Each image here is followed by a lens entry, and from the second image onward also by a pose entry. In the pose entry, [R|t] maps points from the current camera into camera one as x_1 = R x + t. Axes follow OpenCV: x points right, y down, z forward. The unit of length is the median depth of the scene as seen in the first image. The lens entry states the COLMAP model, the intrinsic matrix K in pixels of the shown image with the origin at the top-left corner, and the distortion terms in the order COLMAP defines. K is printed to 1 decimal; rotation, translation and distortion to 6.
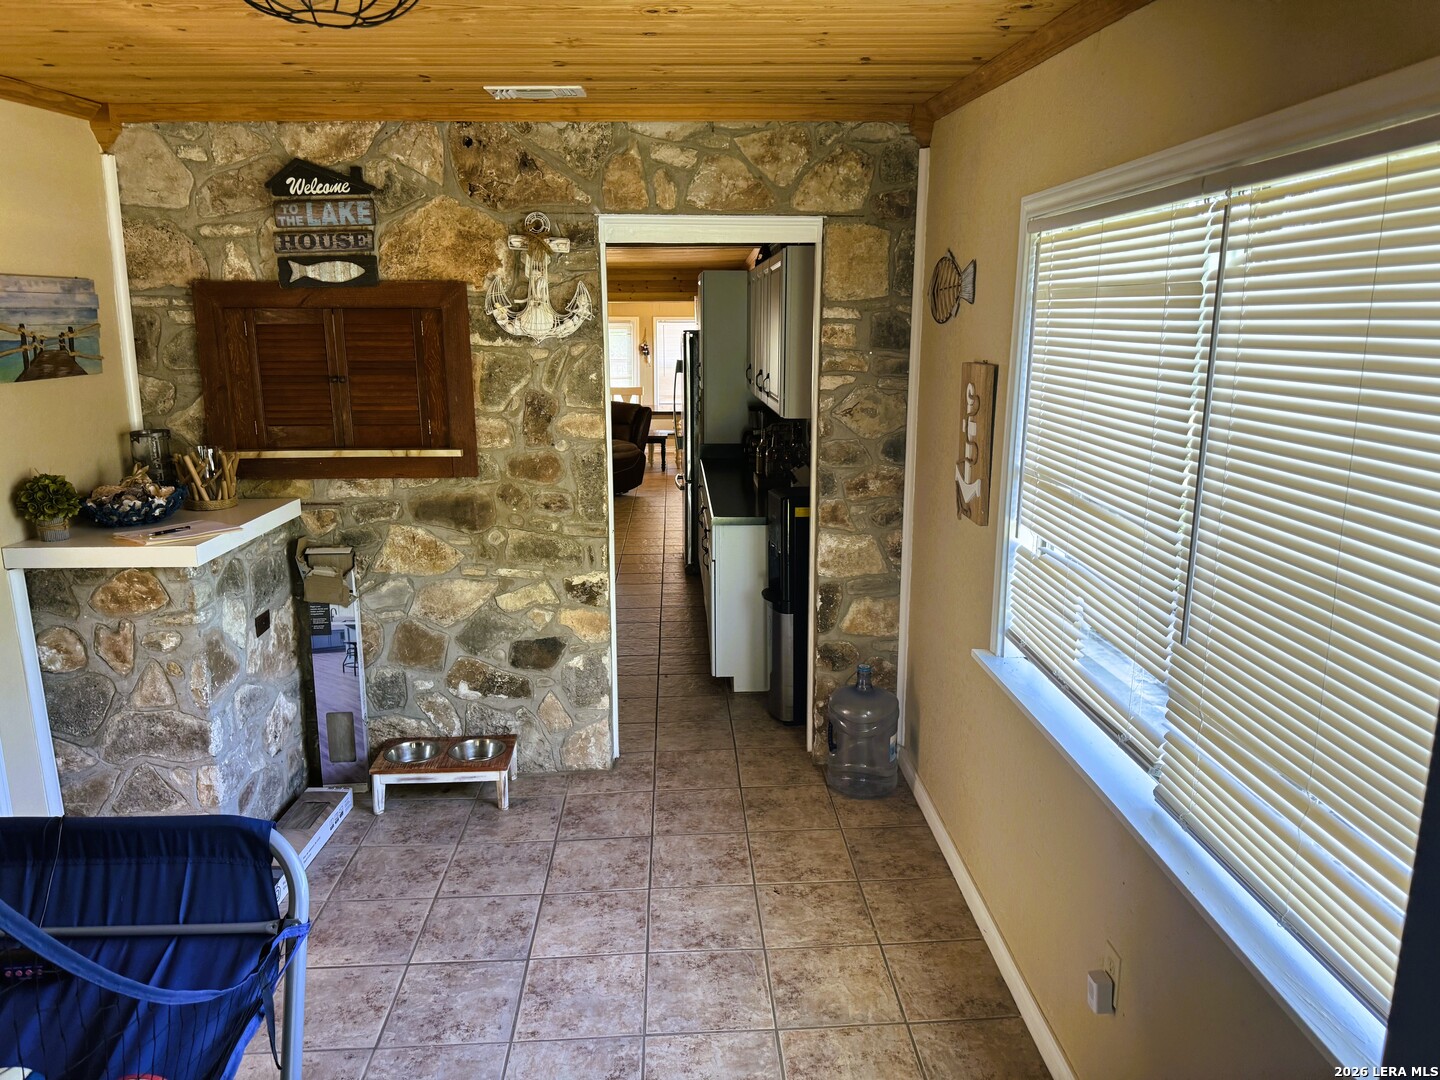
lens RADIAL K [[1018.0, 0, 718.8], [0, 1018.0, 542.4], [0, 0, 1]] dist [-0.001824, -0.001830]
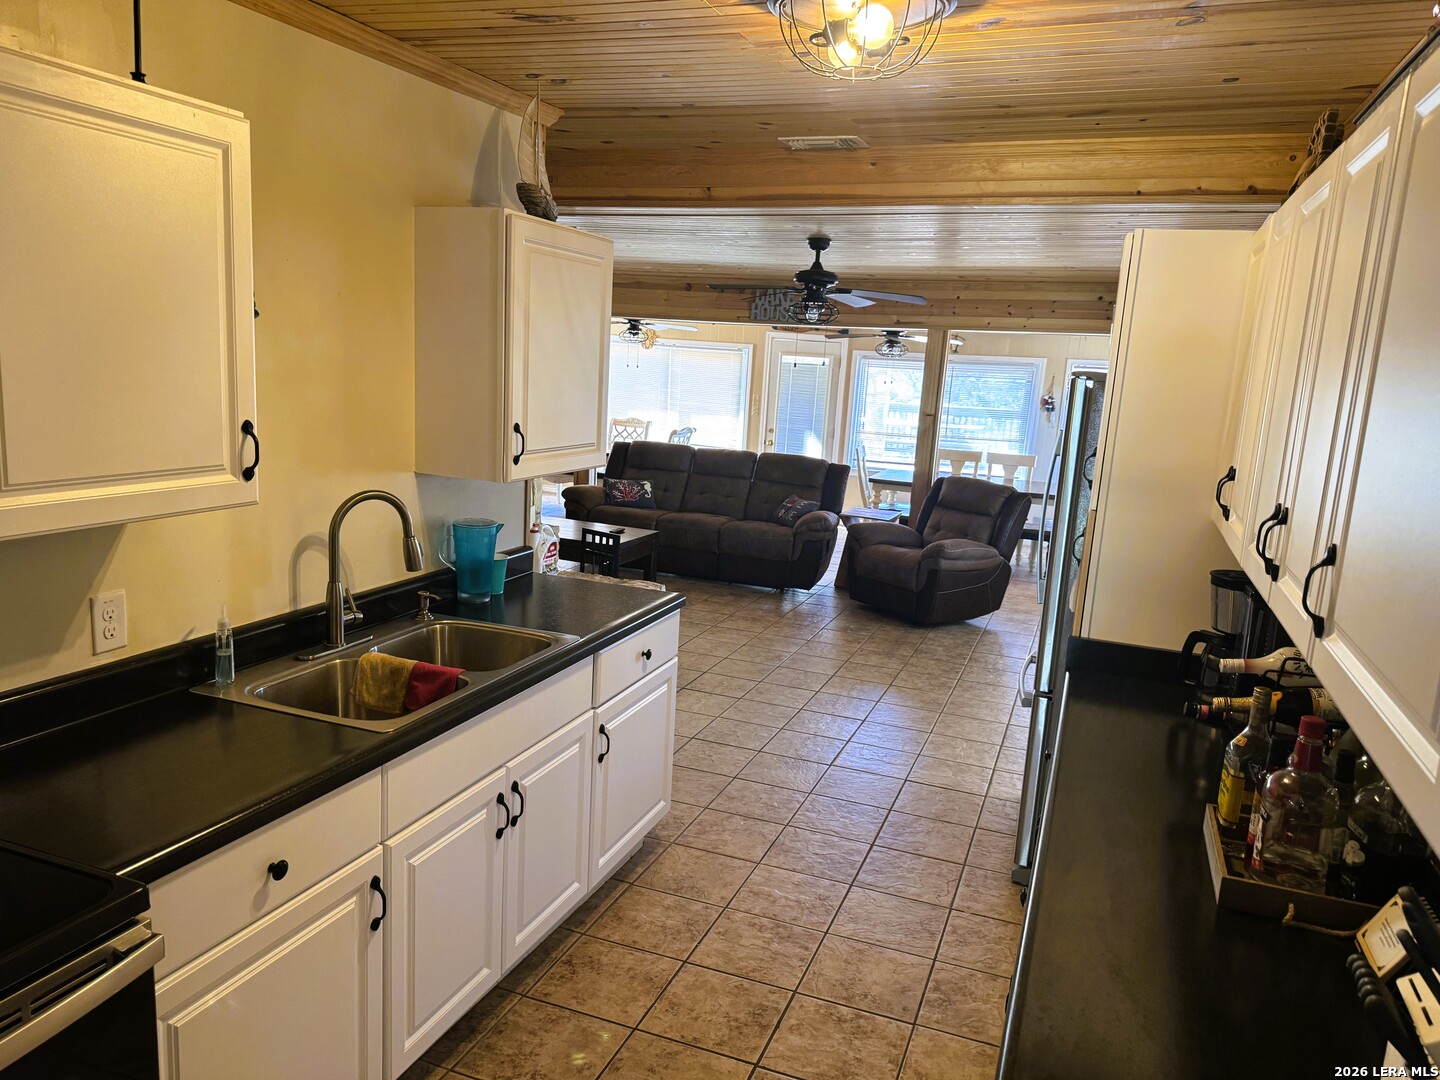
lens RADIAL K [[1018.0, 0, 720.1], [0, 1018.0, 537.5], [0, 0, 1]] dist [-0.001824, -0.001830]
pose [[0.915801, 0.120514, -0.383125, 0.003410], [-0.137200, 0.990407, -0.016417, -0.068485], [0.377471, 0.067600, 0.923551, 0.340107]]
